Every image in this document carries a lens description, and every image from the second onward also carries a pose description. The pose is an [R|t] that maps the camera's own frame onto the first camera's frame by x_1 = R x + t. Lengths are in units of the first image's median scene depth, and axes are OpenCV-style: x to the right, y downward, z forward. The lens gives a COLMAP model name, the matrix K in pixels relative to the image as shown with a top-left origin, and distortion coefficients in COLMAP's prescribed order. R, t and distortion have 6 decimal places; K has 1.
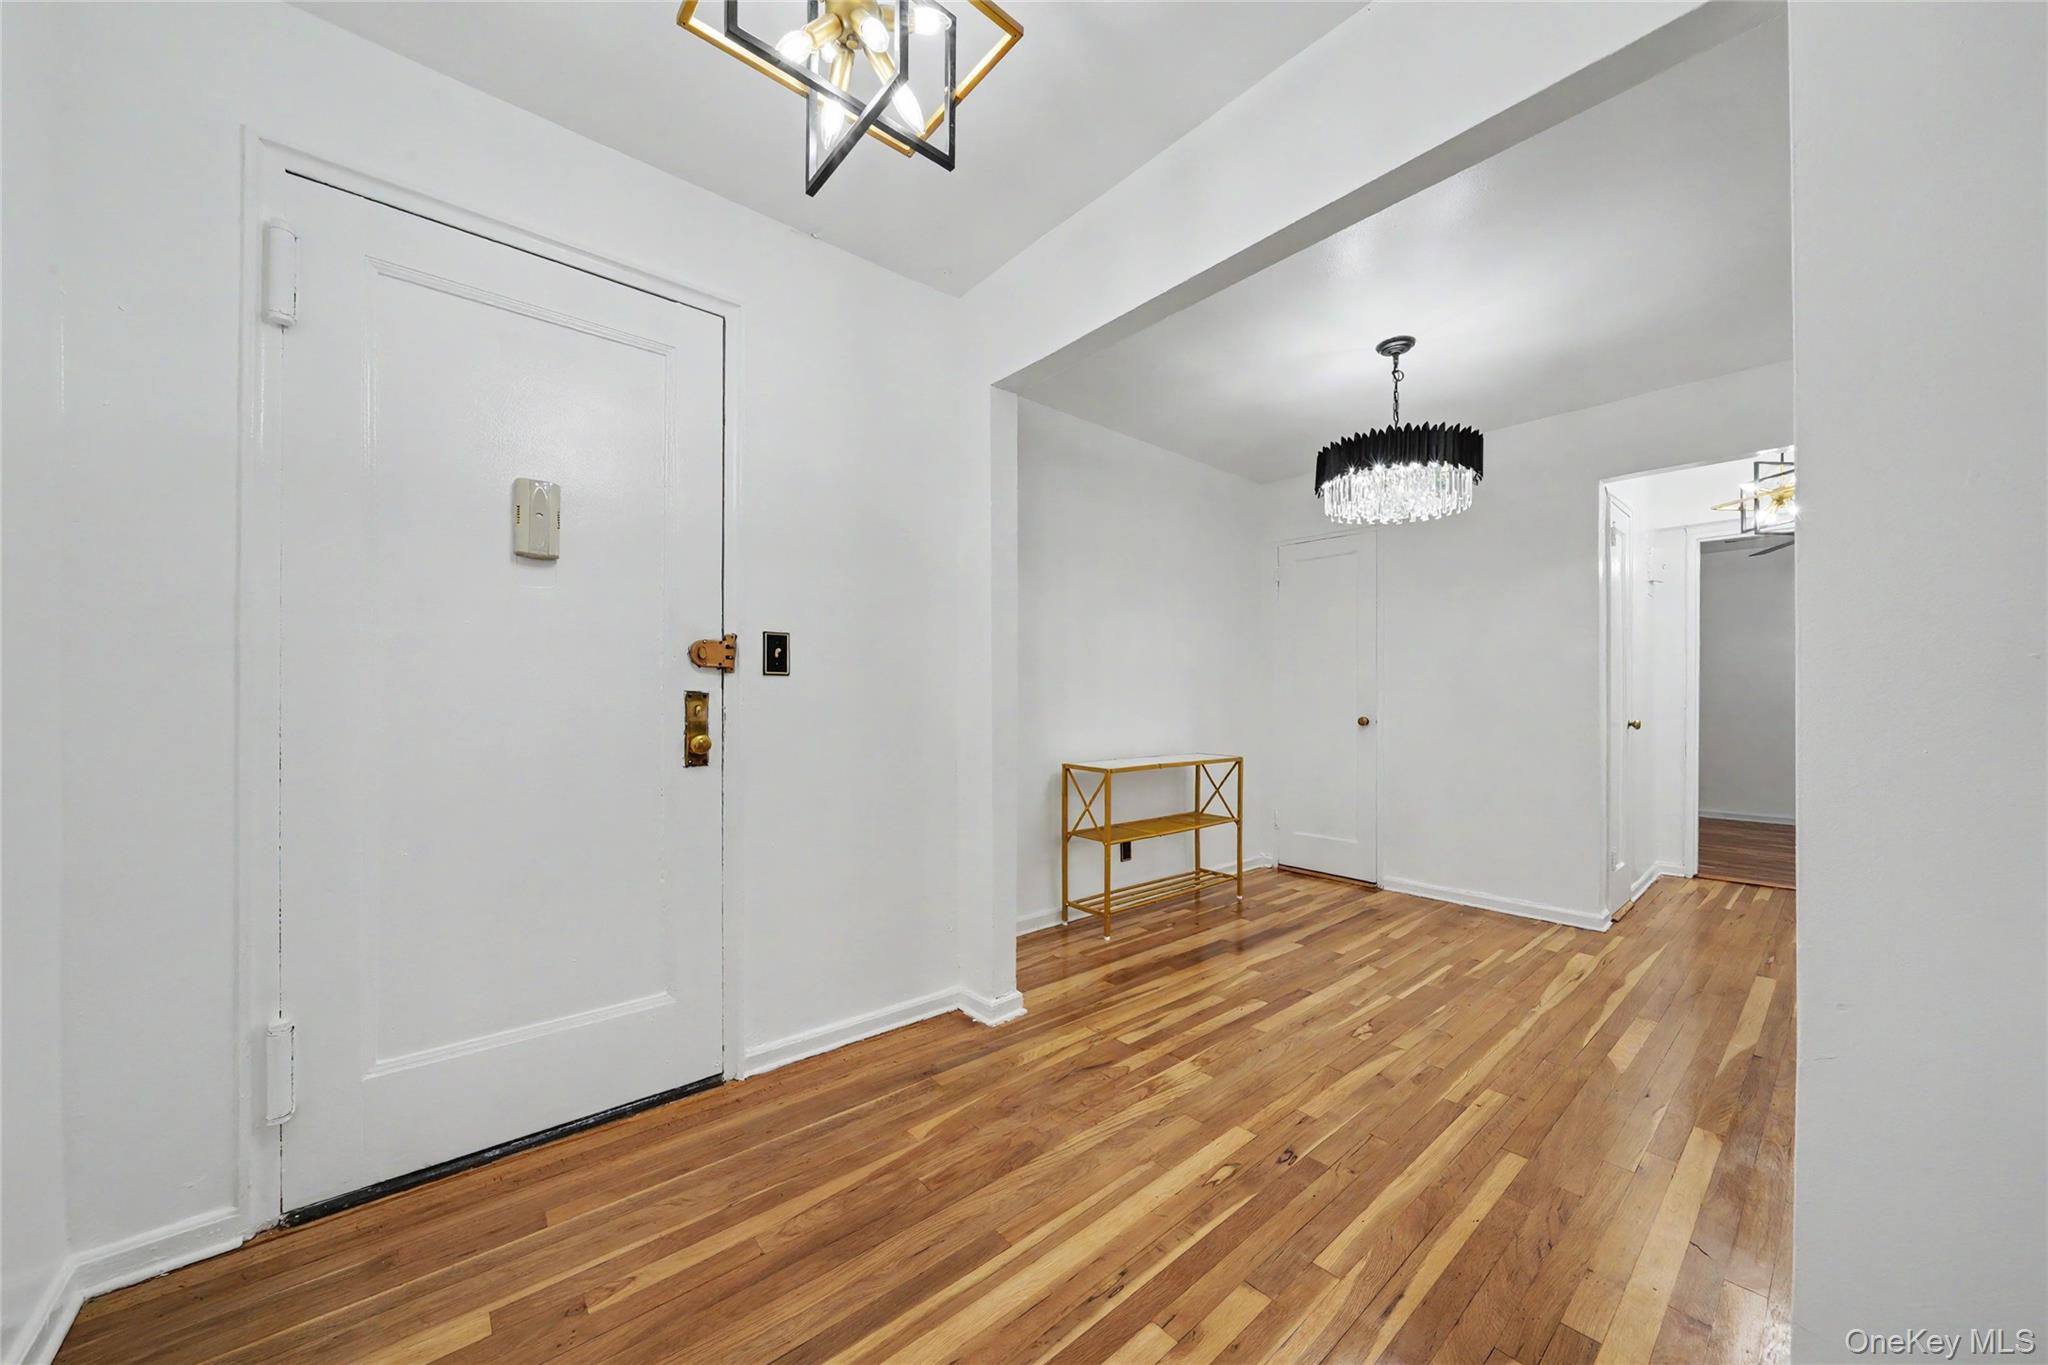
lens RADIAL K [[726.9, 0, 1019.1], [0, 726.9, 692.5], [0, 0, 1]] dist [-0.011155, -0.000084]
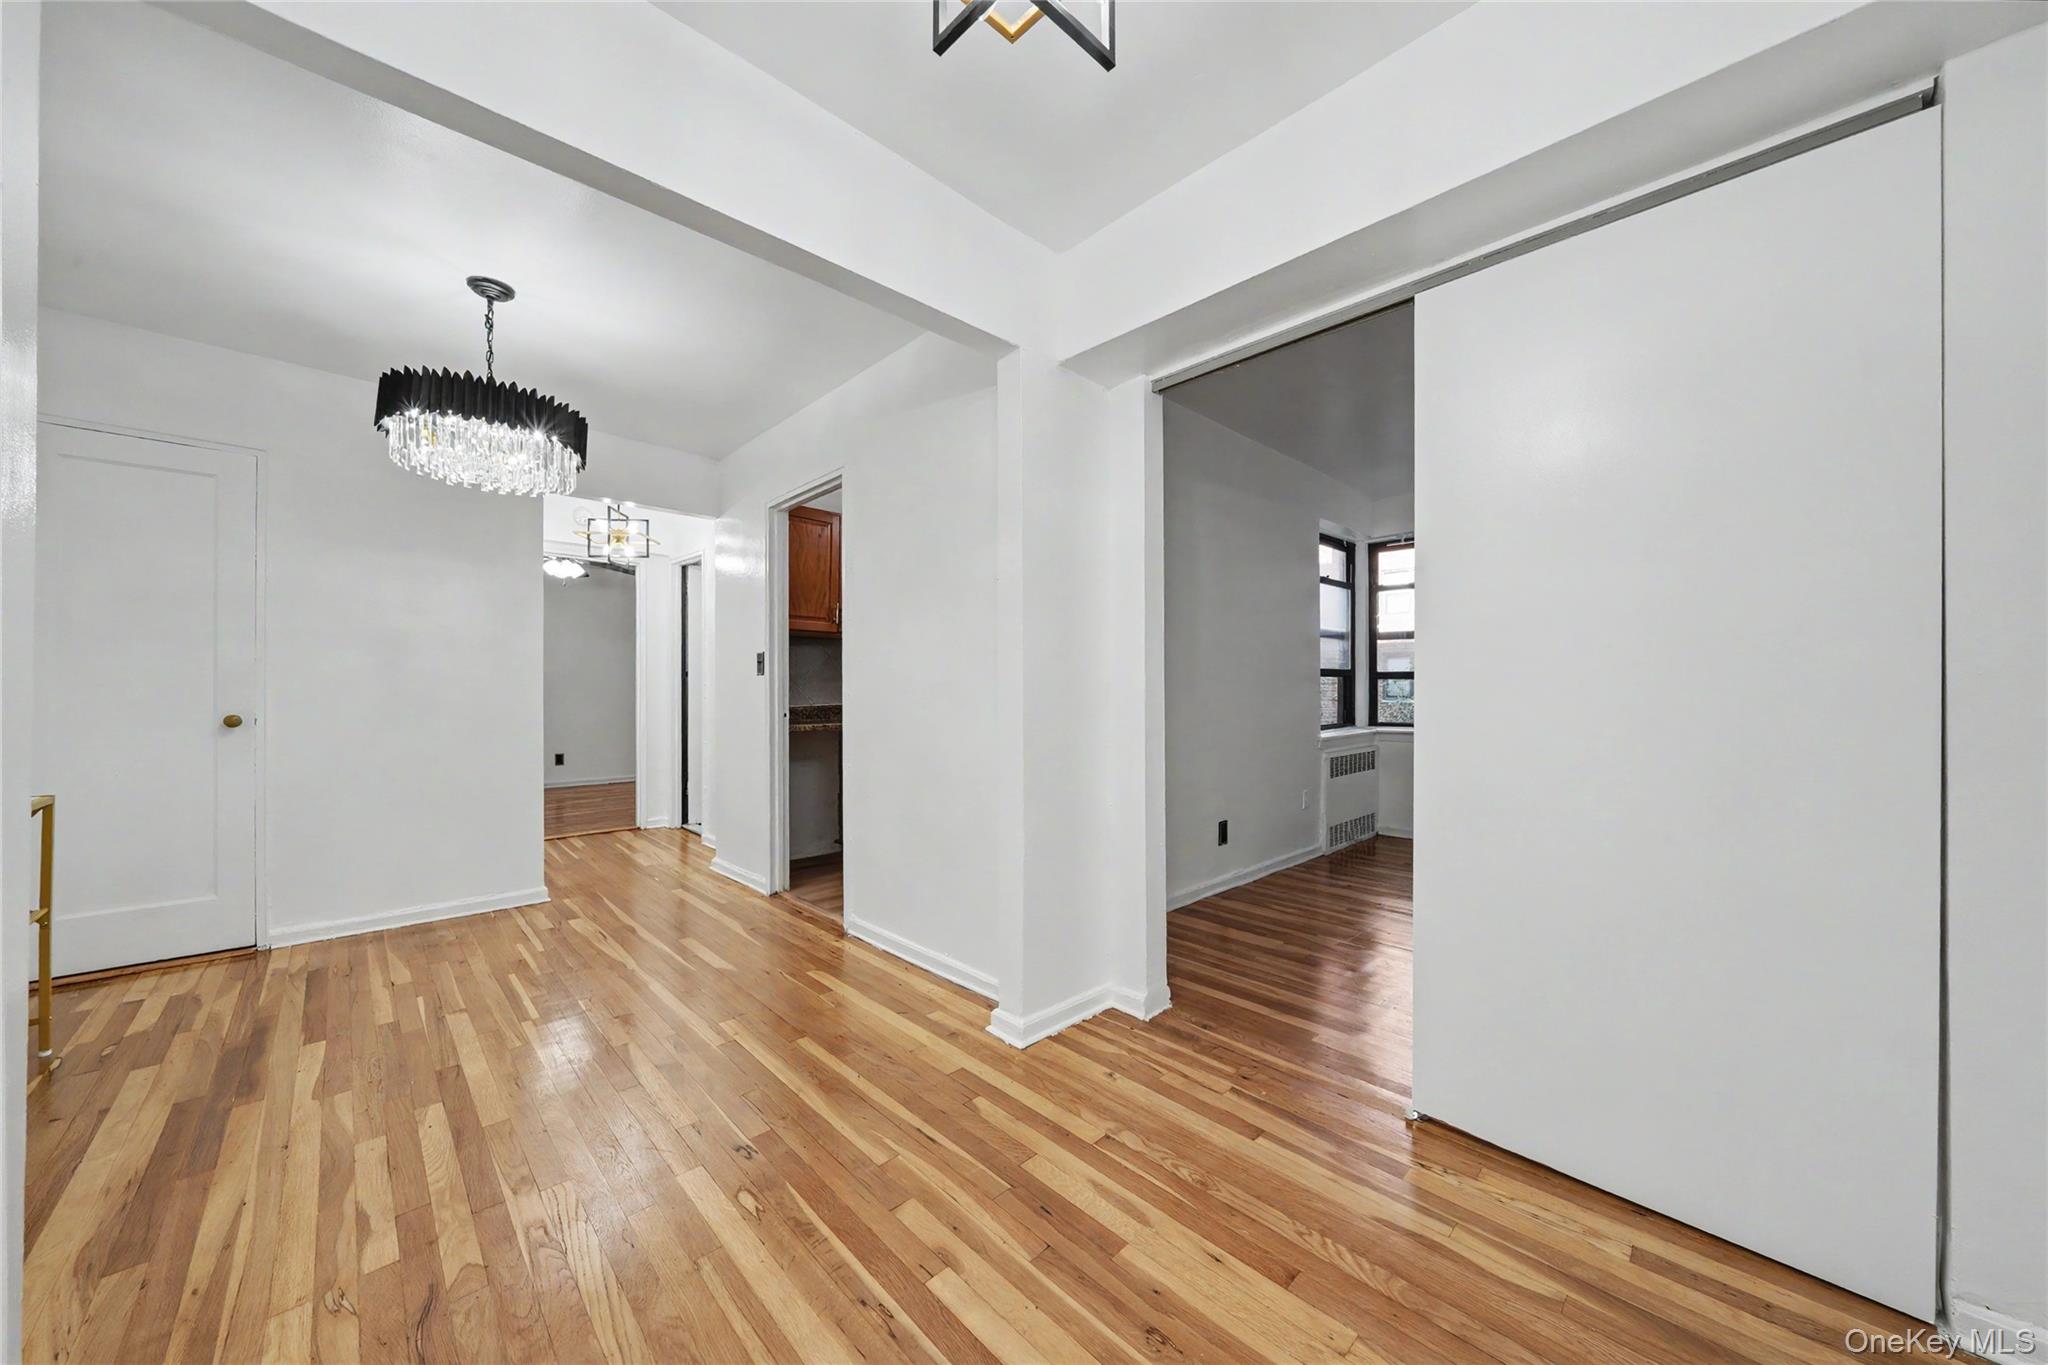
lens RADIAL K [[710.1, 0, 1022.2], [0, 710.1, 694.3], [0, 0, 1]] dist [-0.006503, 0.000268]
pose [[-0.063180, -0.009383, 0.997958, -0.428770], [-0.009394, 0.999917, 0.008807, -0.003114], [-0.997958, -0.008818, -0.063263, 0.465511]]
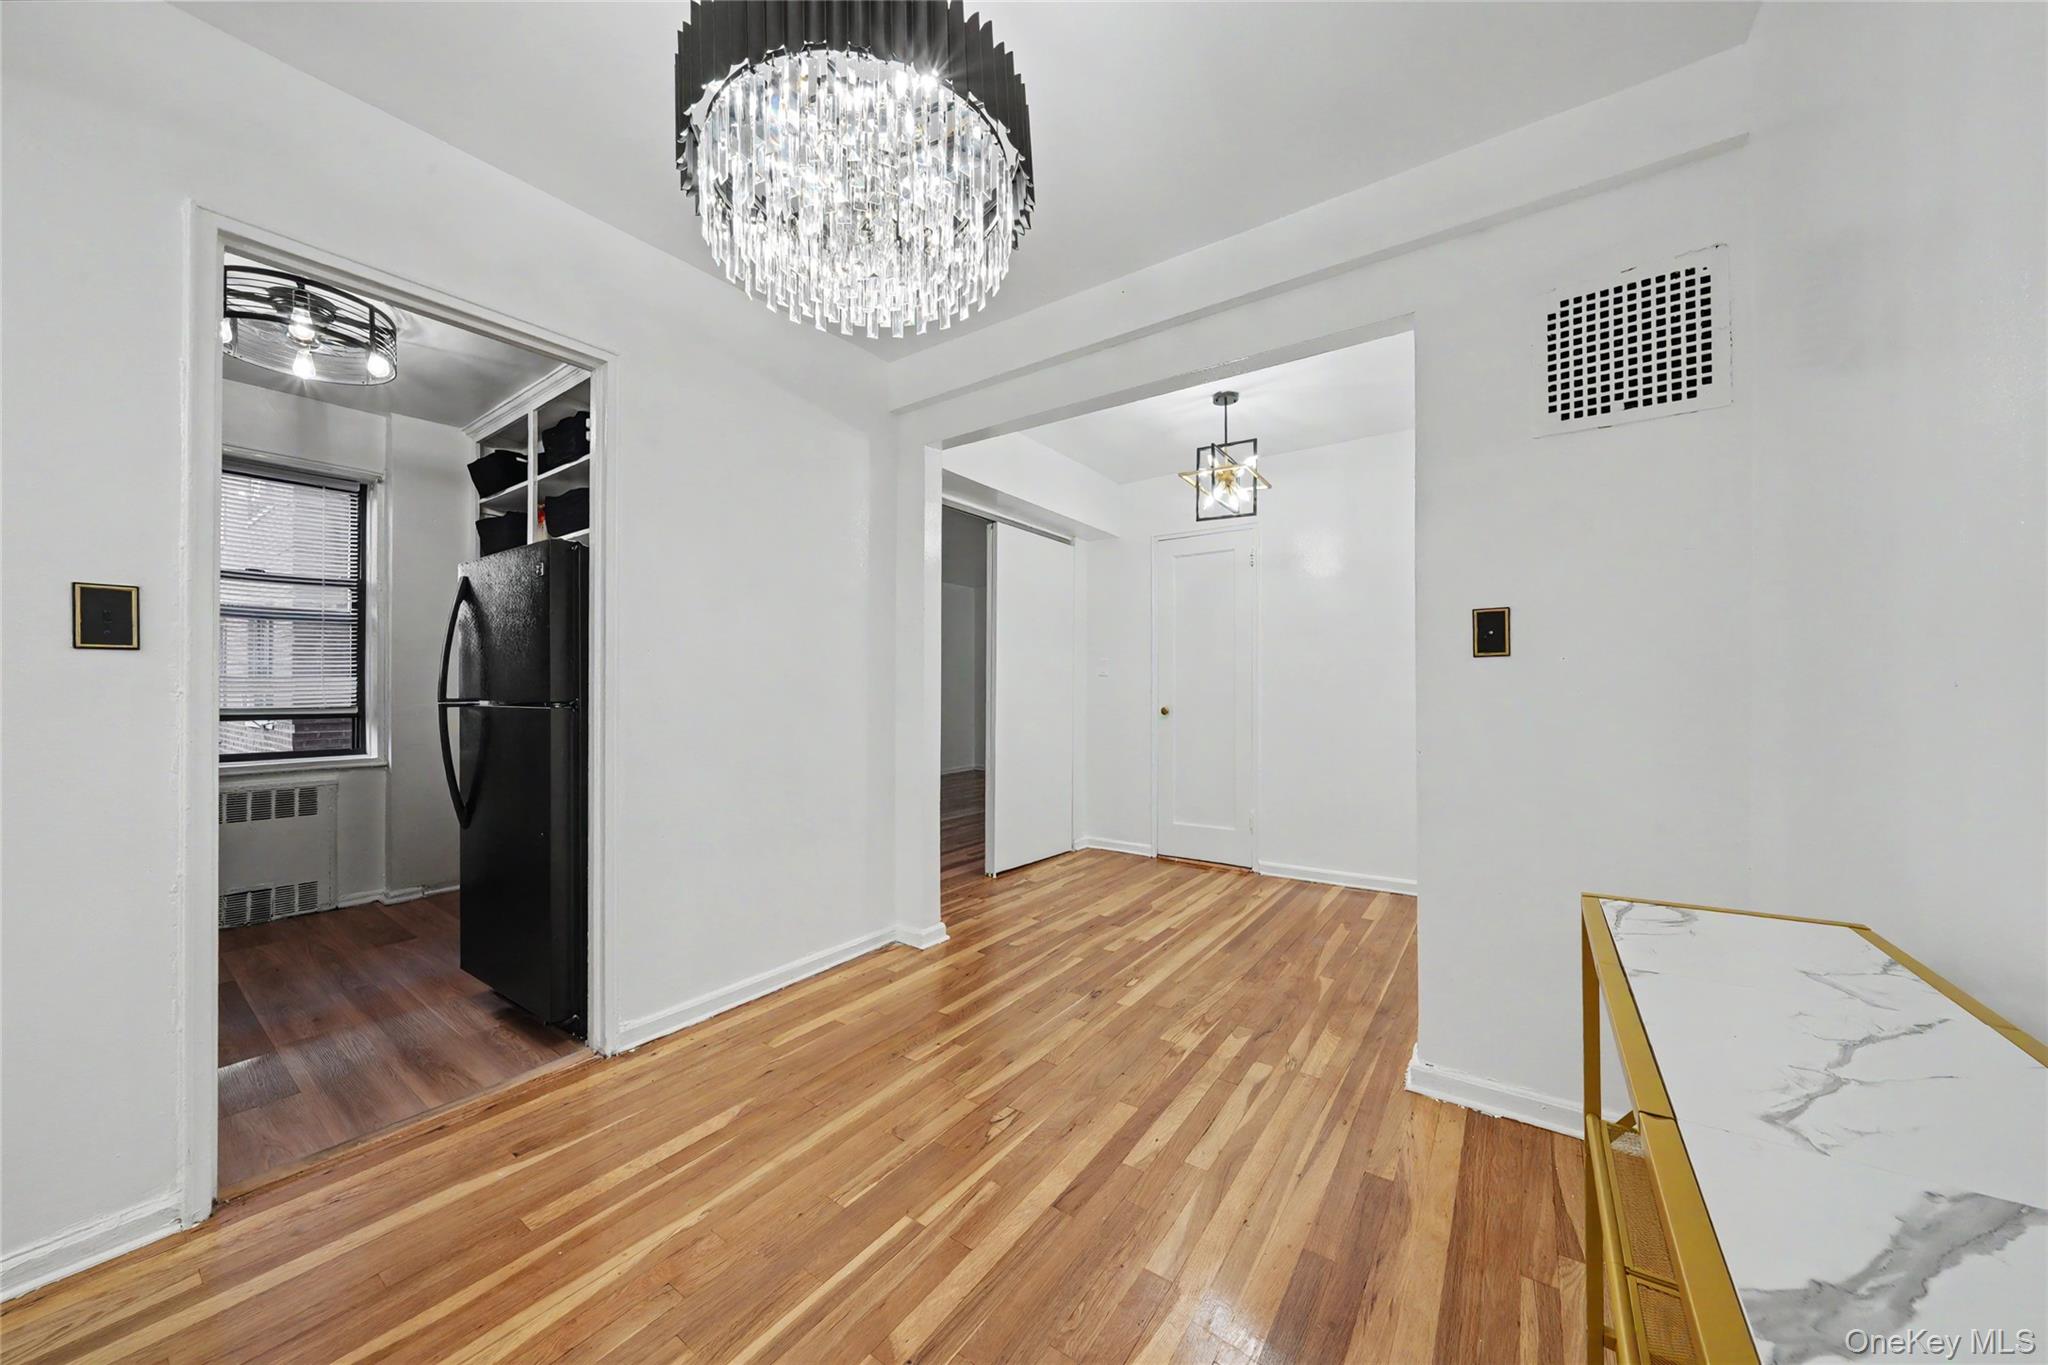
lens RADIAL K [[710.1, 0, 1022.2], [0, 710.1, 694.3], [0, 0, 1]] dist [-0.006503, 0.000268]
pose [[-0.969259, -0.000529, -0.246043, 0.604361], [0.000854, 0.999984, -0.005513, 0.014373], [0.246042, -0.005554, -0.969243, 1.642473]]
